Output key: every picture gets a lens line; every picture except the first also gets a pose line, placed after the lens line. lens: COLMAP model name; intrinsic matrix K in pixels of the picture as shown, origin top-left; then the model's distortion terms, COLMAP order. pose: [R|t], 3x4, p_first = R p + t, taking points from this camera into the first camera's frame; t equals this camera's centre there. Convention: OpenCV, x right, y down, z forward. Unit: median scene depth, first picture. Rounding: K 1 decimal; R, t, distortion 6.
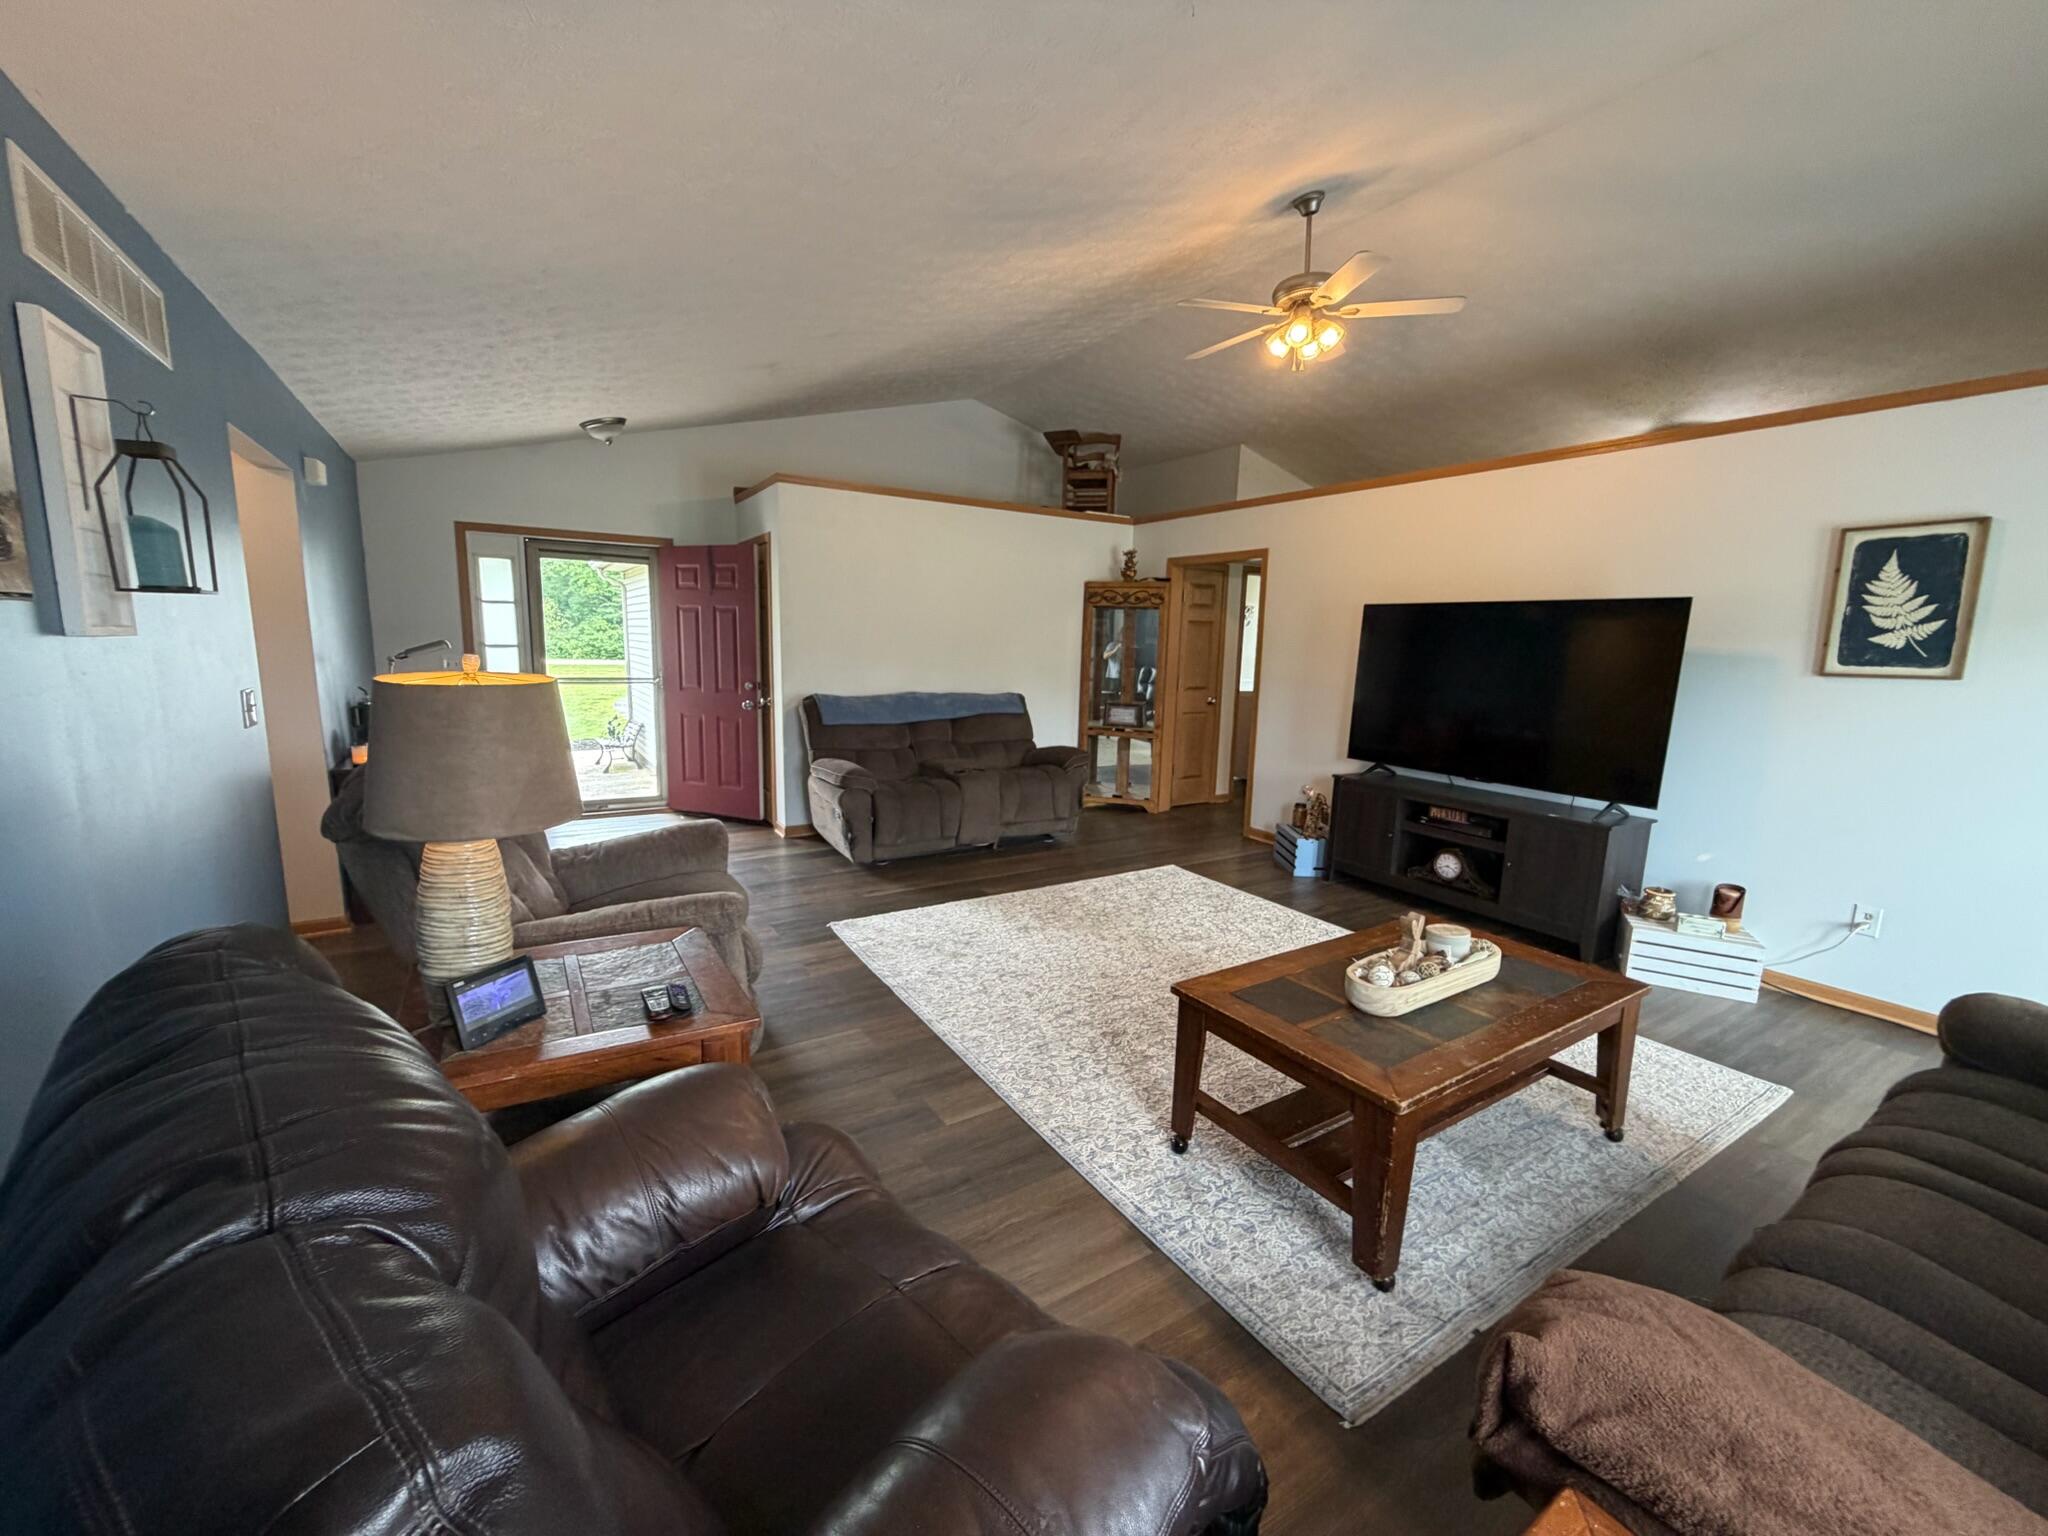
lens RADIAL K [[819.2, 0, 1027.4], [0, 819.2, 775.2], [0, 0, 1]] dist [0.002747, 0.000239]
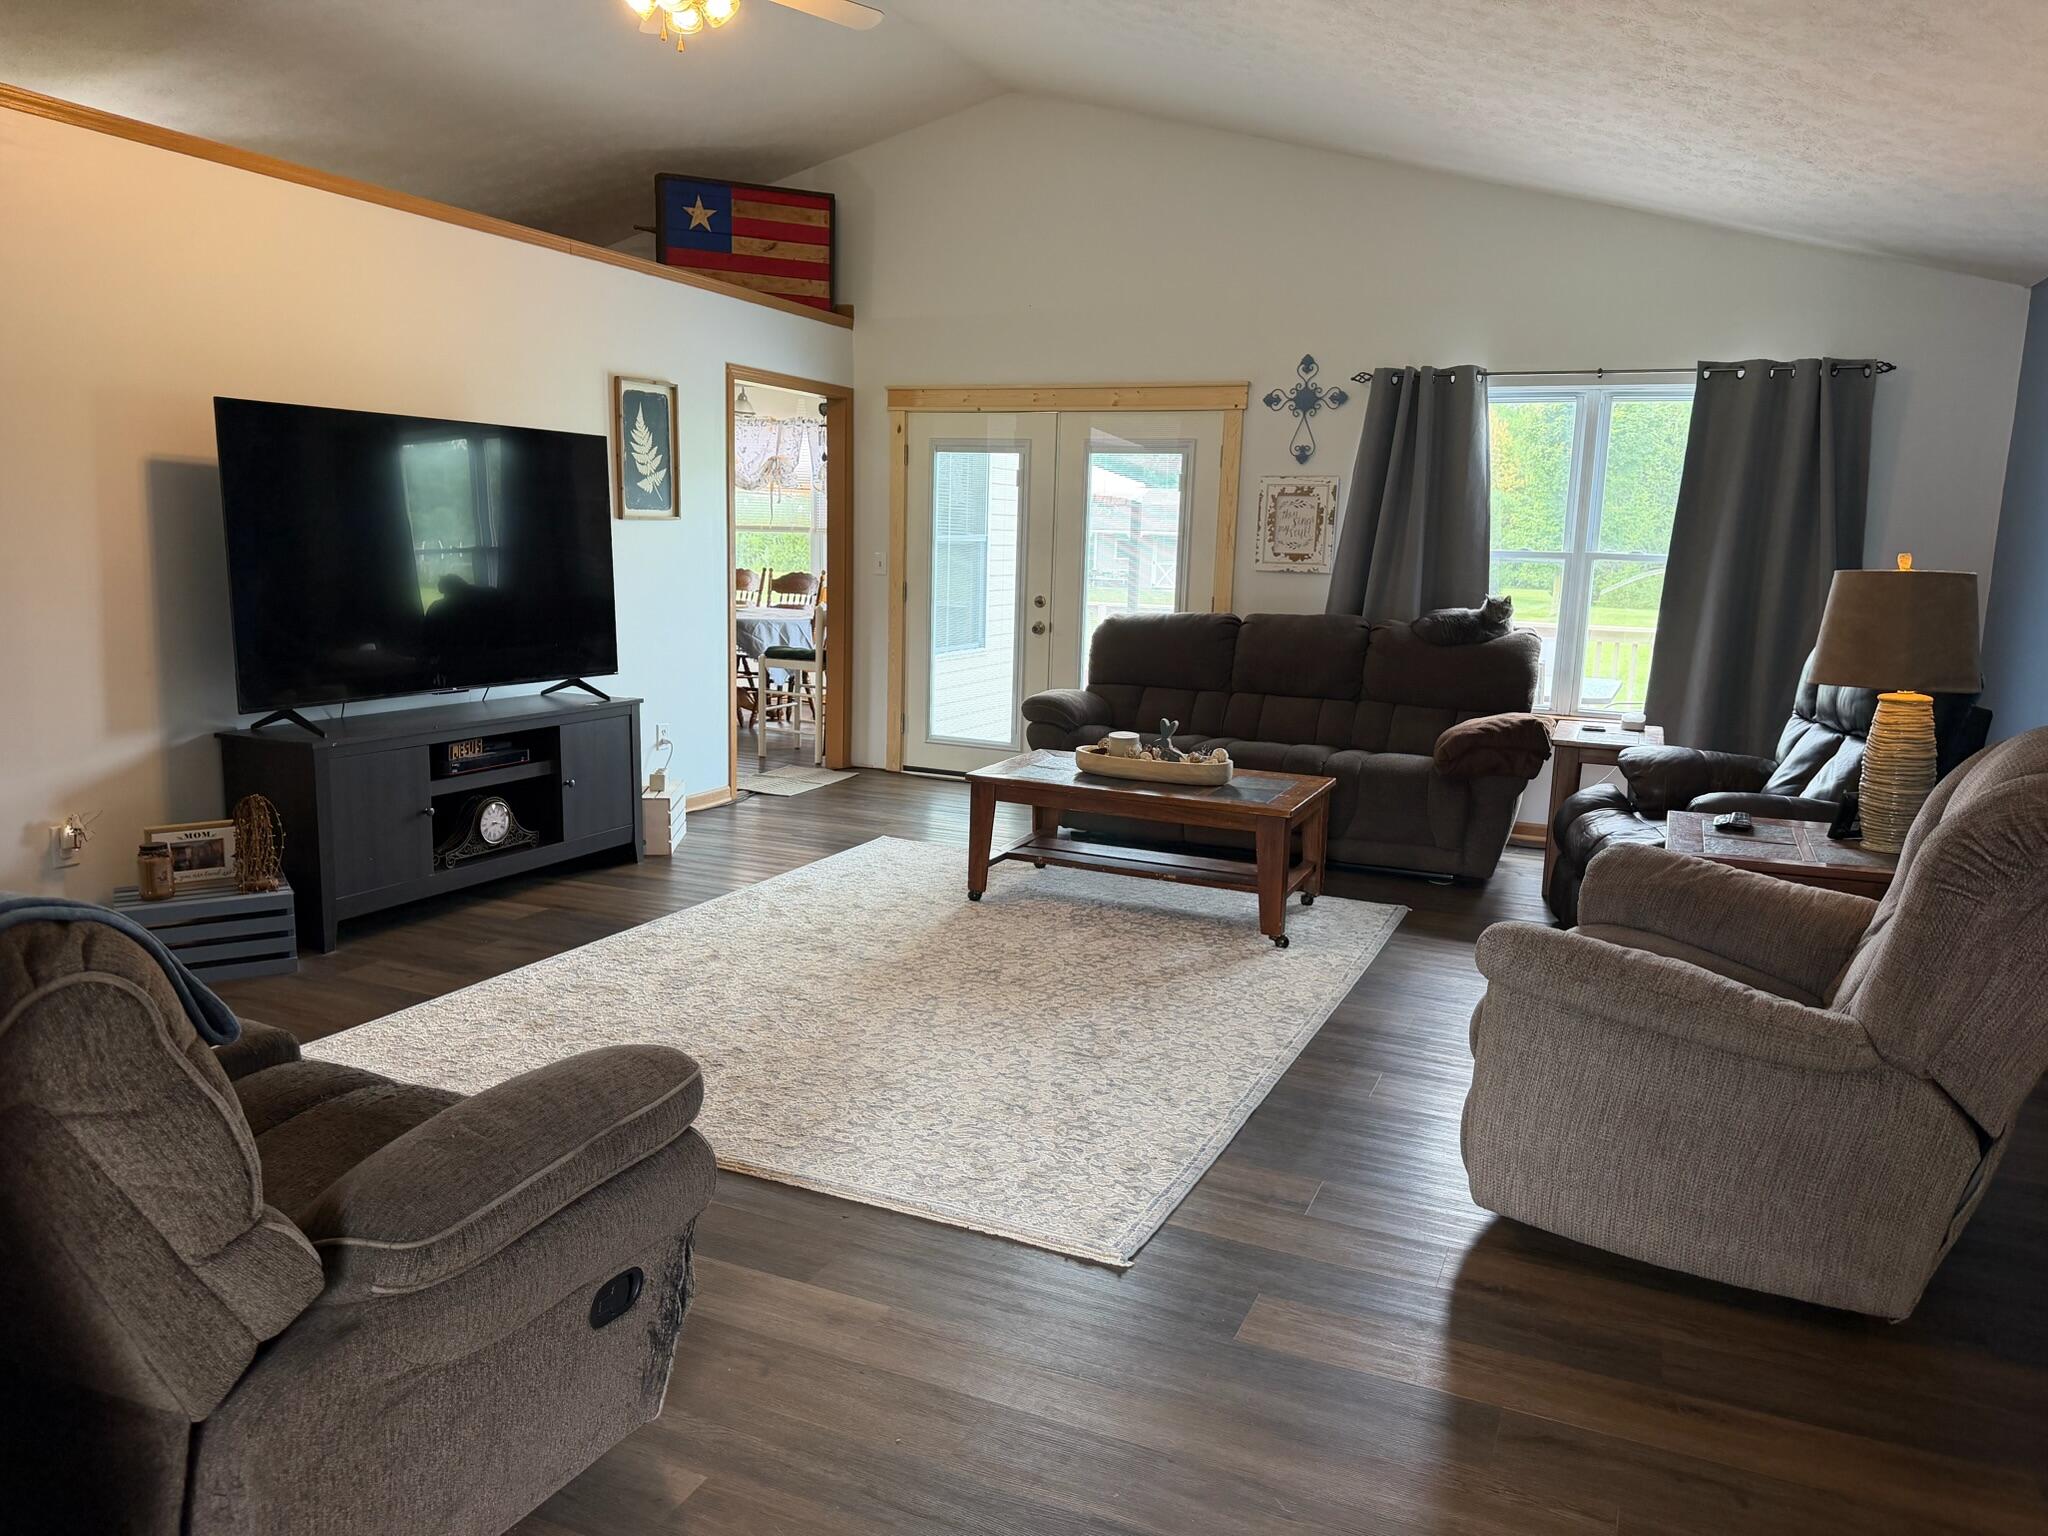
lens RADIAL K [[1437.3, 0, 1021.0], [0, 1437.3, 775.0], [0, 0, 1]] dist [0.027394, -0.003248]
pose [[-0.539936, -0.192331, 0.819438, -0.907134], [0.089017, 0.955036, 0.282812, -0.296220], [-0.836986, 0.225645, -0.498537, 1.629006]]
